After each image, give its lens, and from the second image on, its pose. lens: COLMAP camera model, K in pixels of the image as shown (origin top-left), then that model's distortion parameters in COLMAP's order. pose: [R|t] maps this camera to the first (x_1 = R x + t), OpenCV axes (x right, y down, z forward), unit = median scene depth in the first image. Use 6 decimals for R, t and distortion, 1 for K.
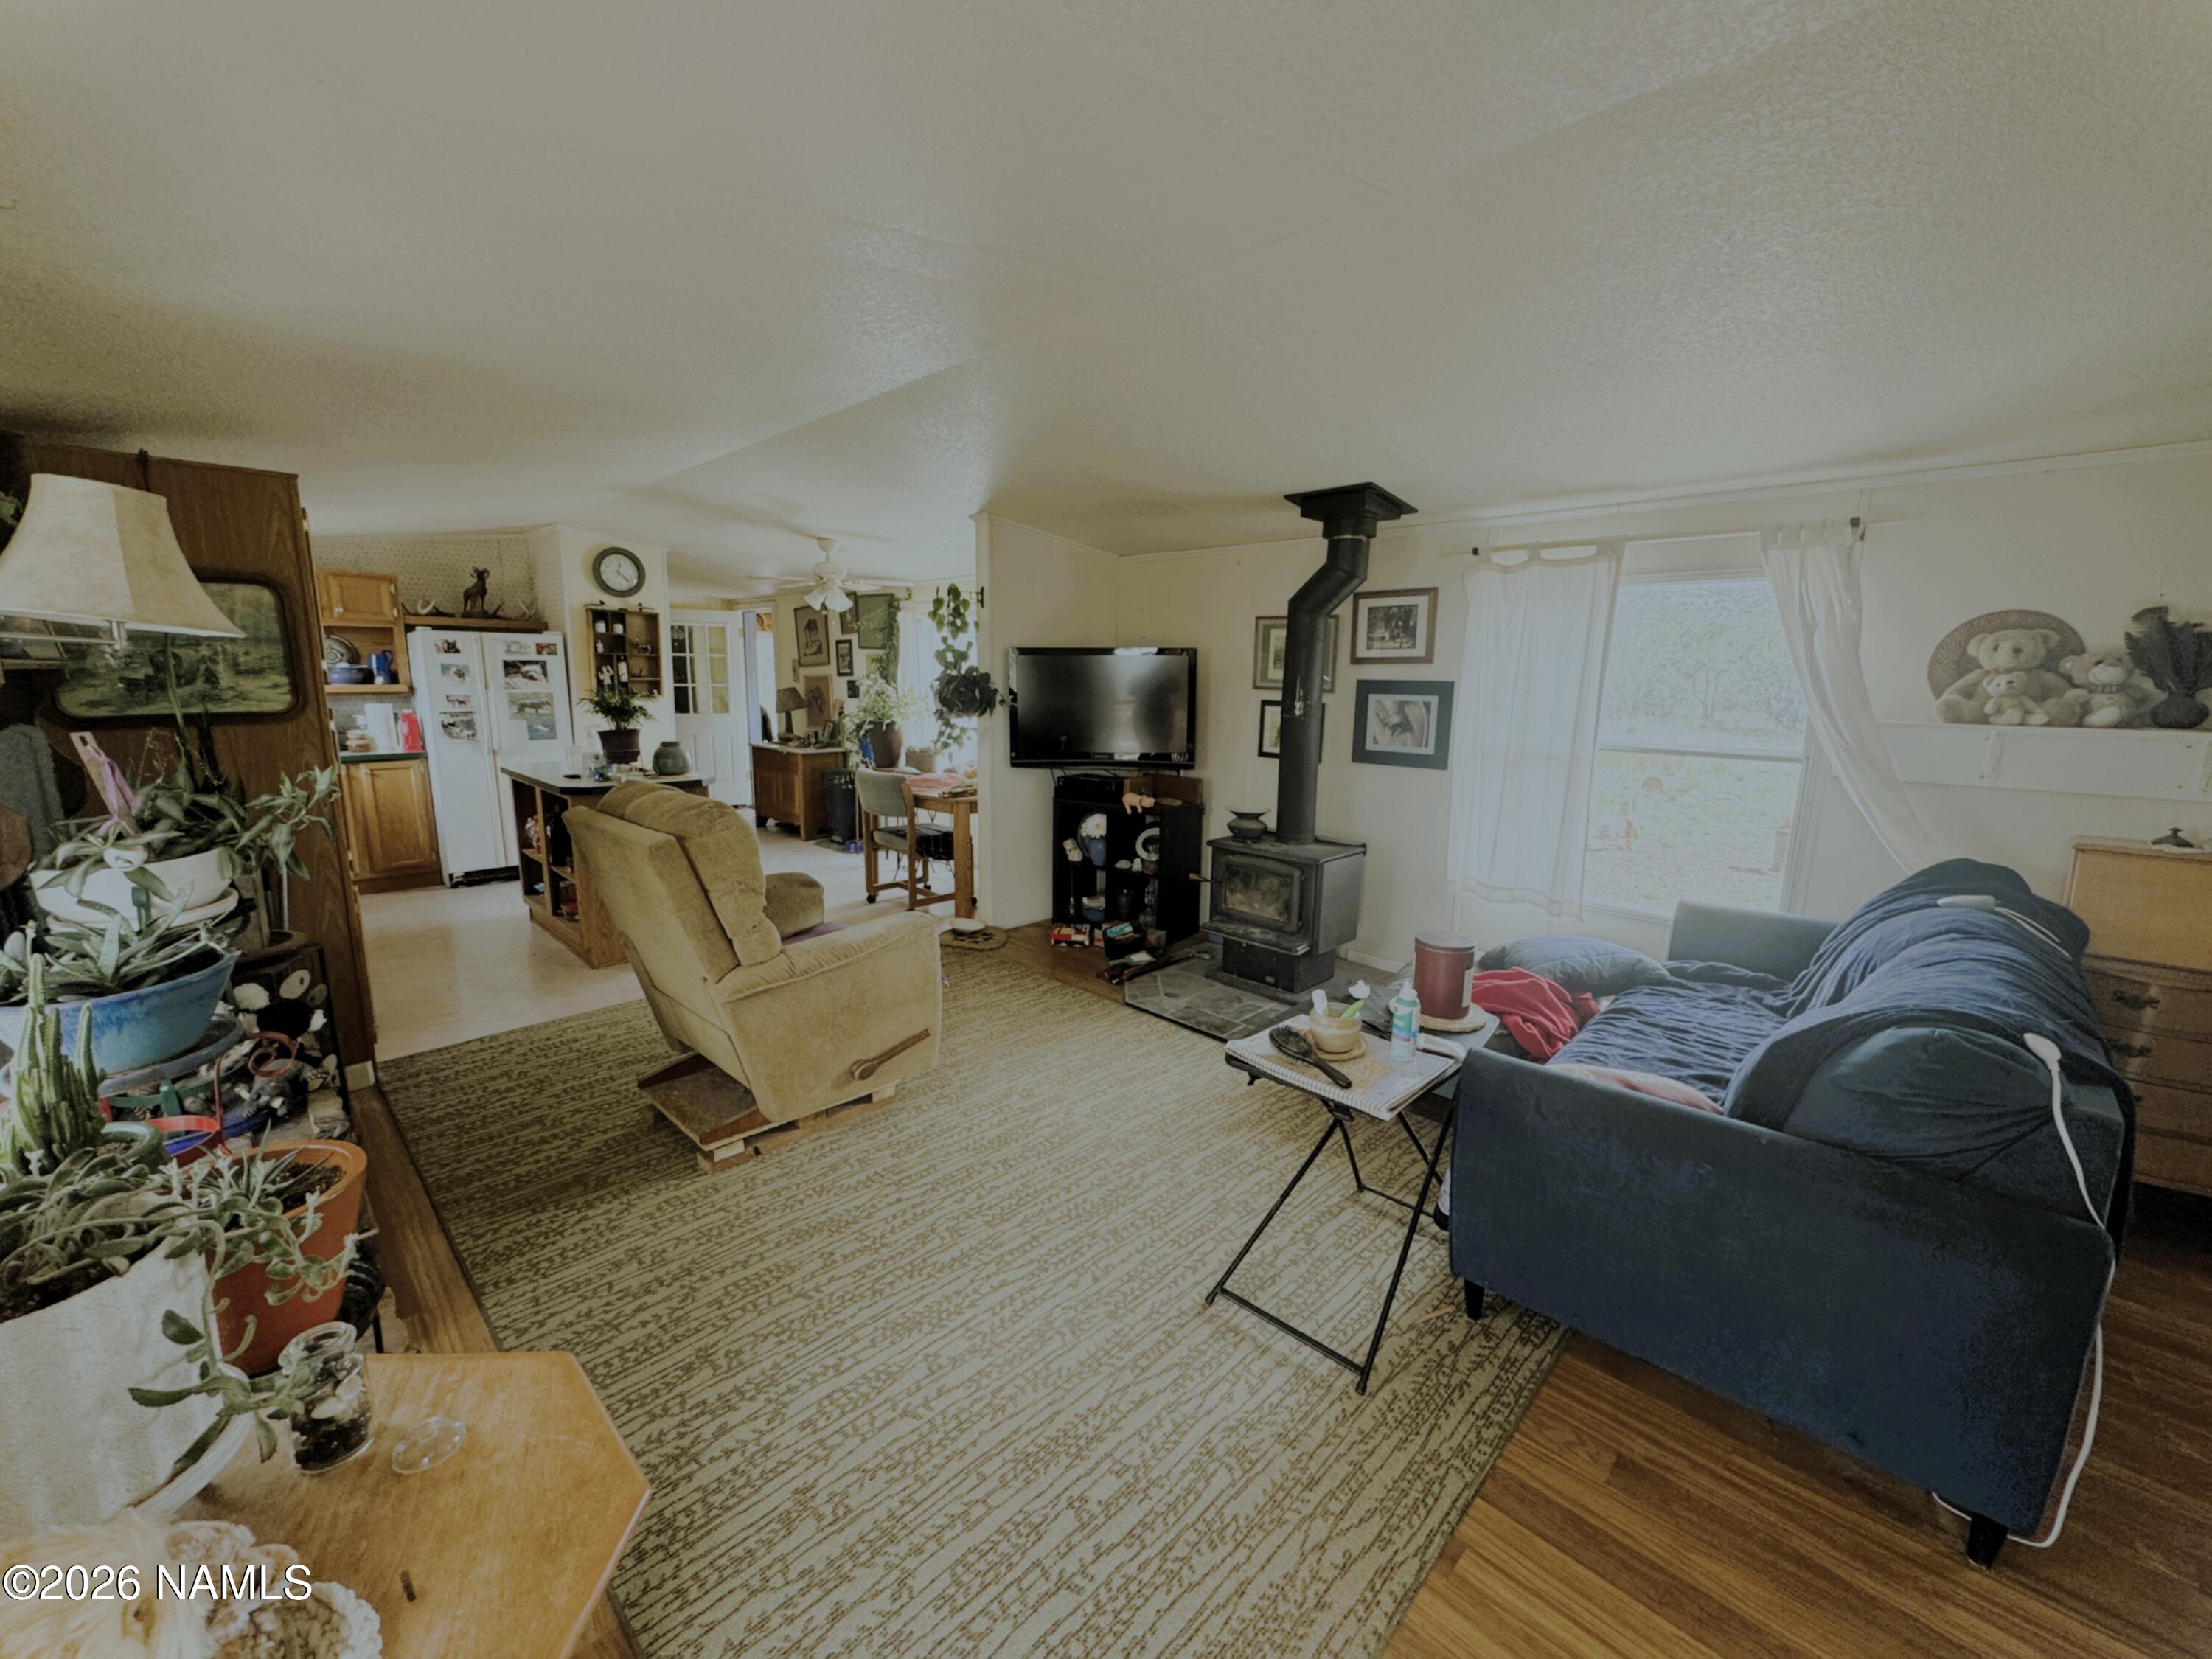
lens RADIAL K [[881.5, 0, 1109.6], [0, 881.5, 831.8], [0, 0, 1]] dist [0.000609, 0.000062]
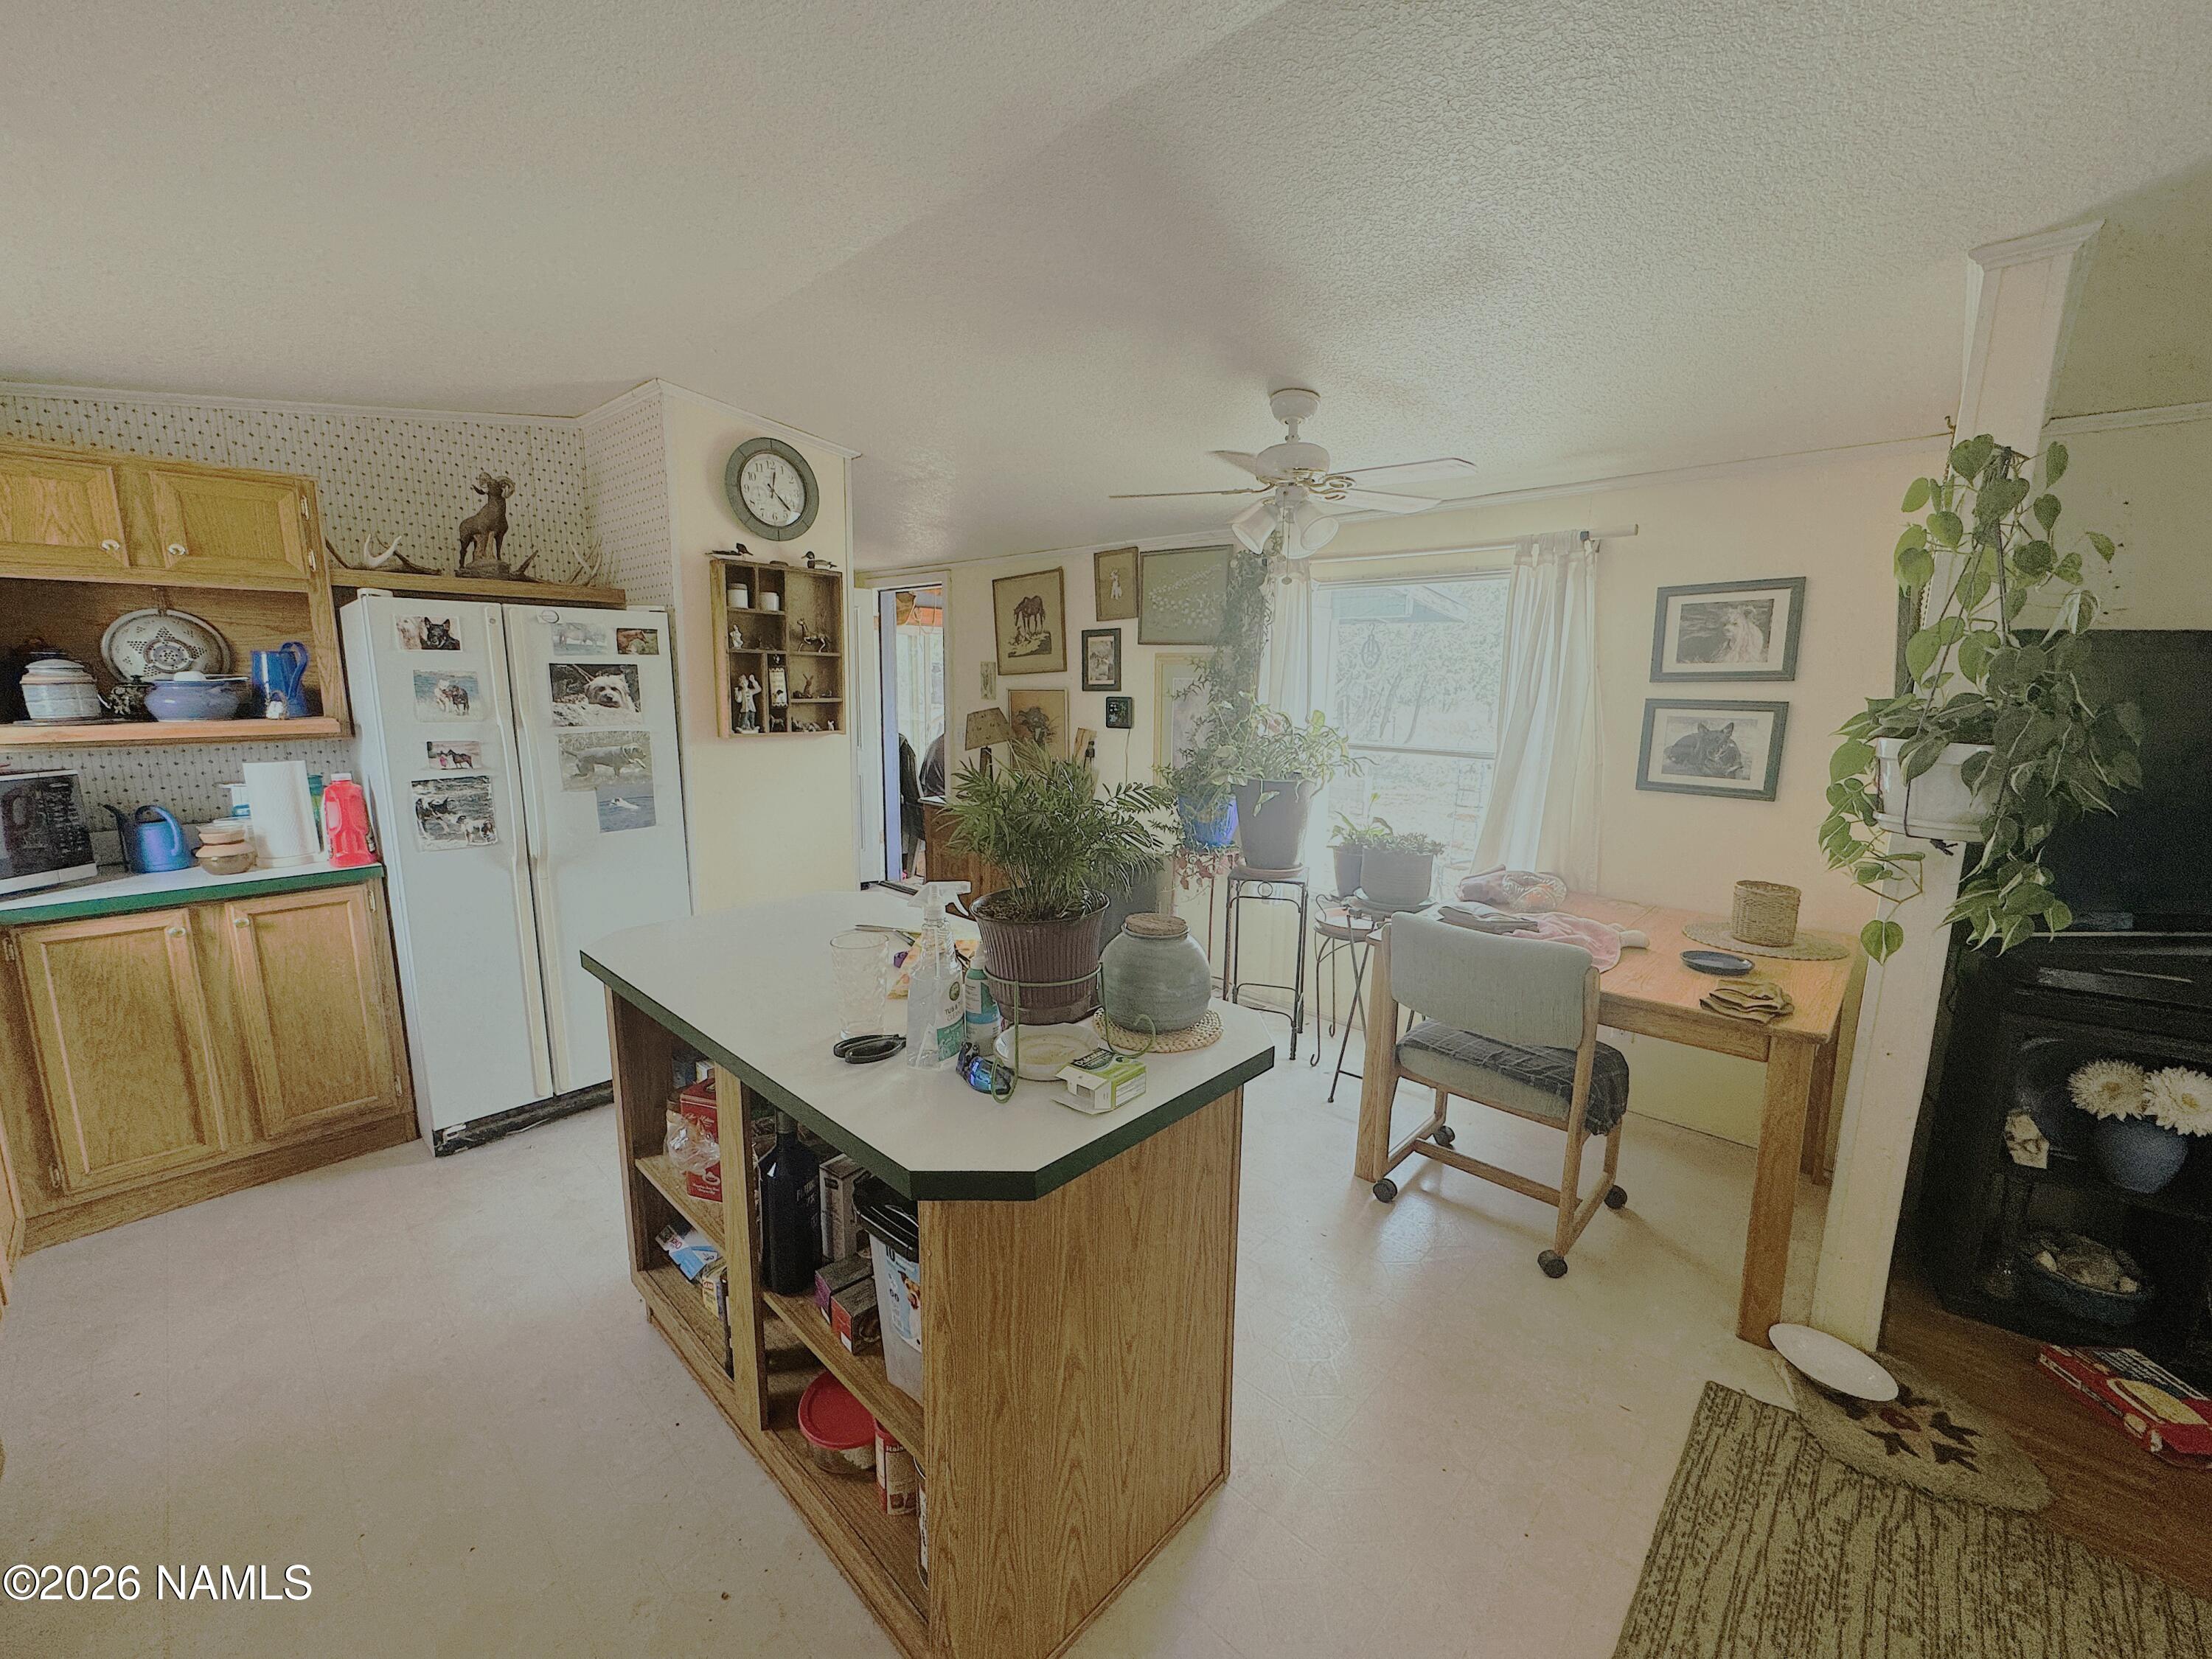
lens RADIAL K [[882.3, 0, 1111.7], [0, 882.3, 834.6], [0, 0, 1]] dist [-0.002439, -0.000360]
pose [[0.999738, -0.005977, 0.022082, -0.392710], [0.006032, 0.999979, -0.002390, -0.099474], [-0.022067, 0.002523, 0.999753, 0.516310]]
